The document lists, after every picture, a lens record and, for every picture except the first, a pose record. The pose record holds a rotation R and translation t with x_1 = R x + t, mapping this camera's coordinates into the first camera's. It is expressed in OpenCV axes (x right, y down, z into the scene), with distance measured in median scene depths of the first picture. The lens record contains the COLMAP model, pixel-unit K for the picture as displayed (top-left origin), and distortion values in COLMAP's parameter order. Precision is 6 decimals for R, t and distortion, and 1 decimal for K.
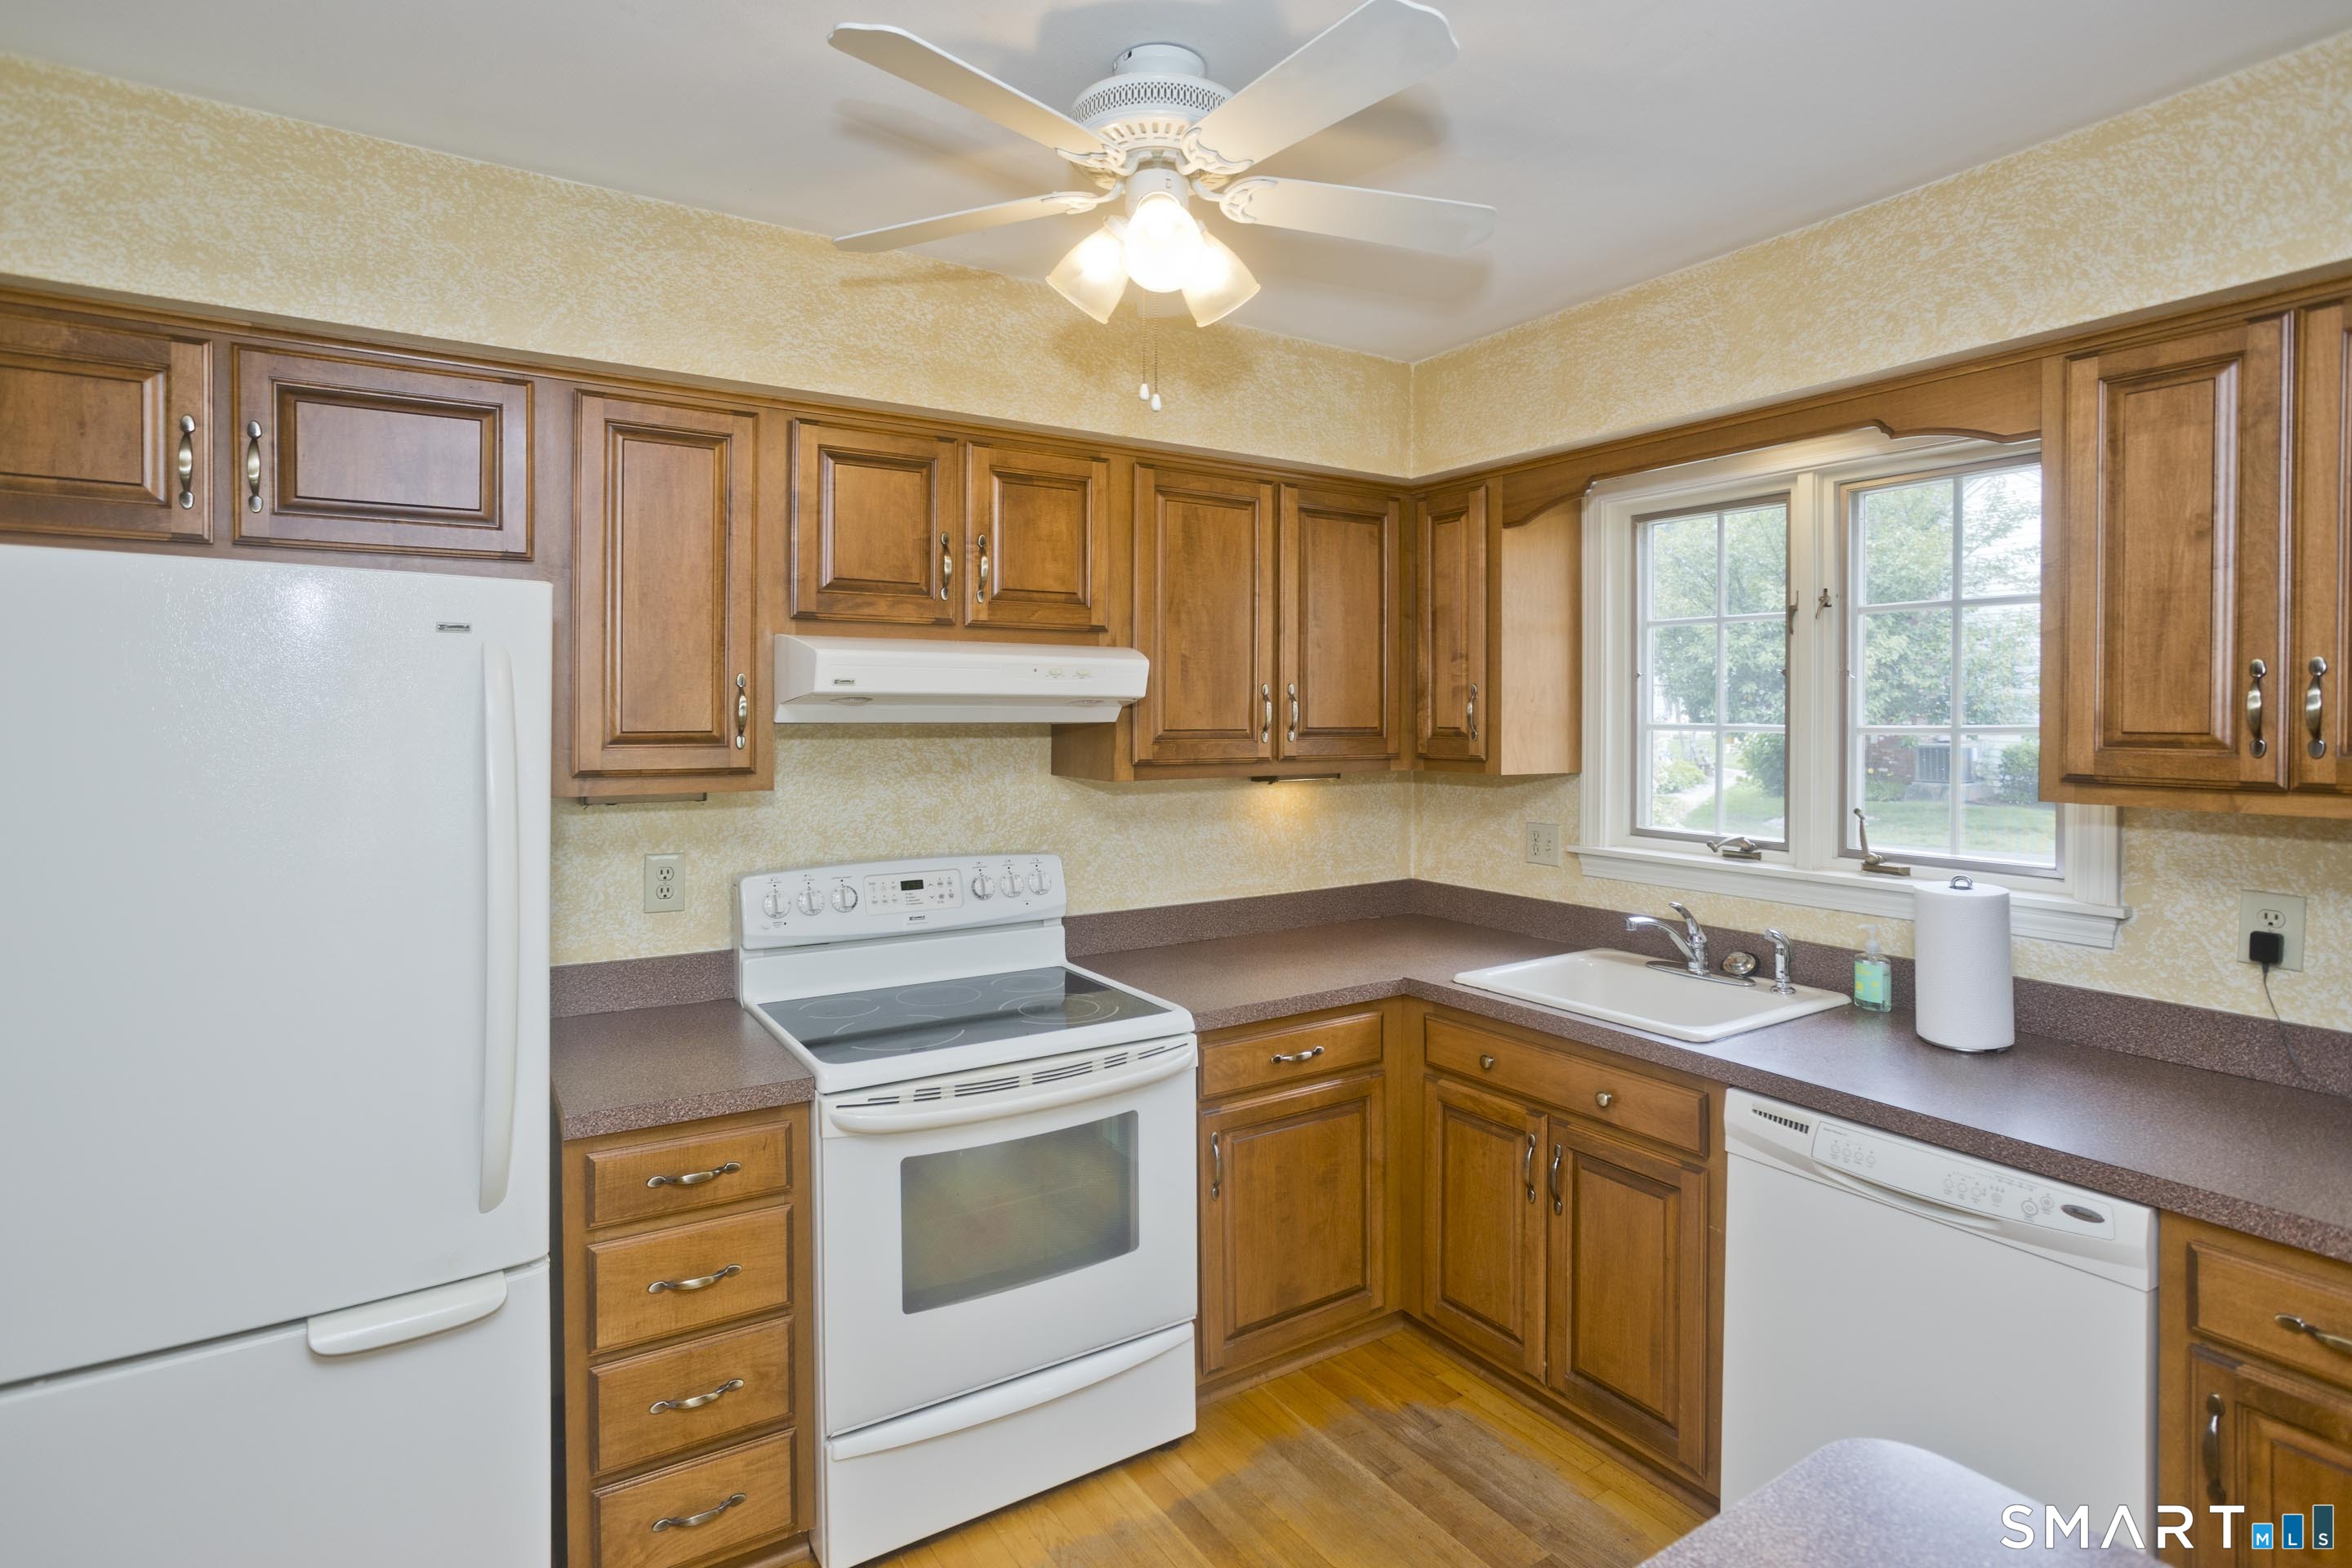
lens RADIAL K [[1165.4, 0, 1133.6], [0, 1165.4, 725.8], [0, 0, 1]] dist [-0.035223, 0.026880]
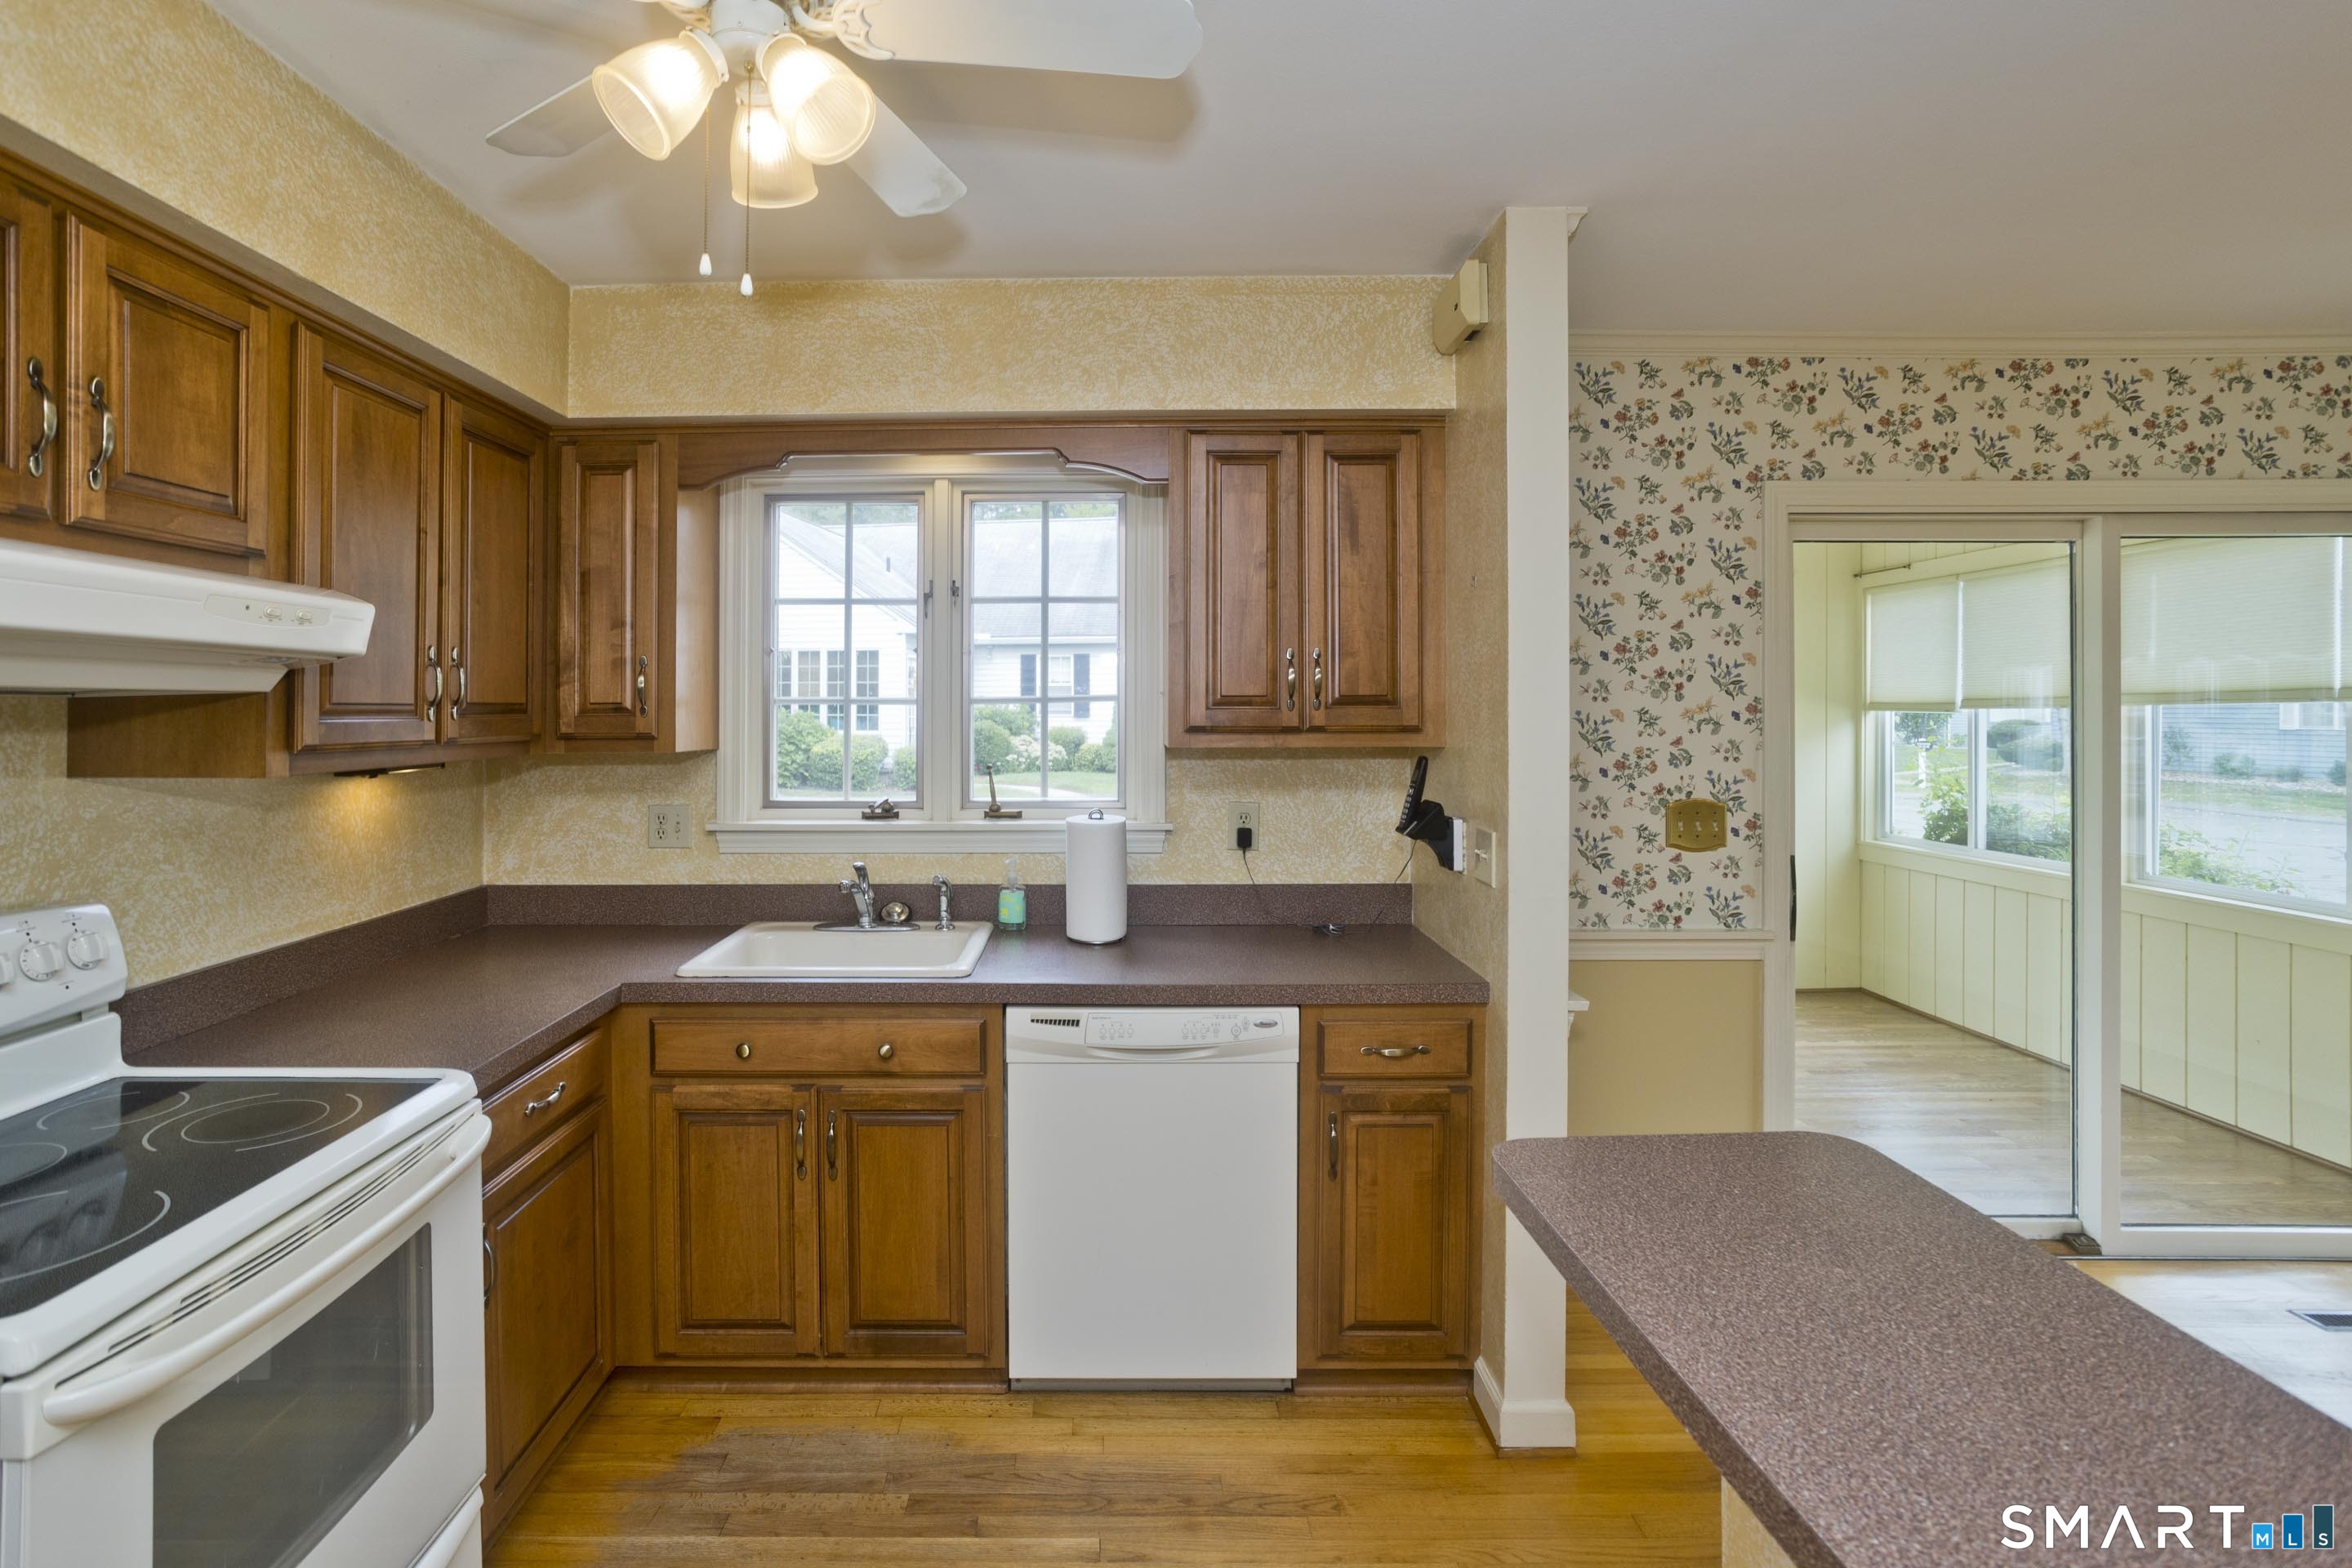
lens RADIAL K [[1165.4, 0, 1172.0], [0, 1165.4, 702.0], [0, 0, 1]] dist [-0.035223, 0.026880]
pose [[0.547026, -0.005997, 0.837094, -0.346455], [0.014520, 0.999892, -0.002326, 0.013540], [-0.836990, 0.013427, 0.547054, 0.213160]]
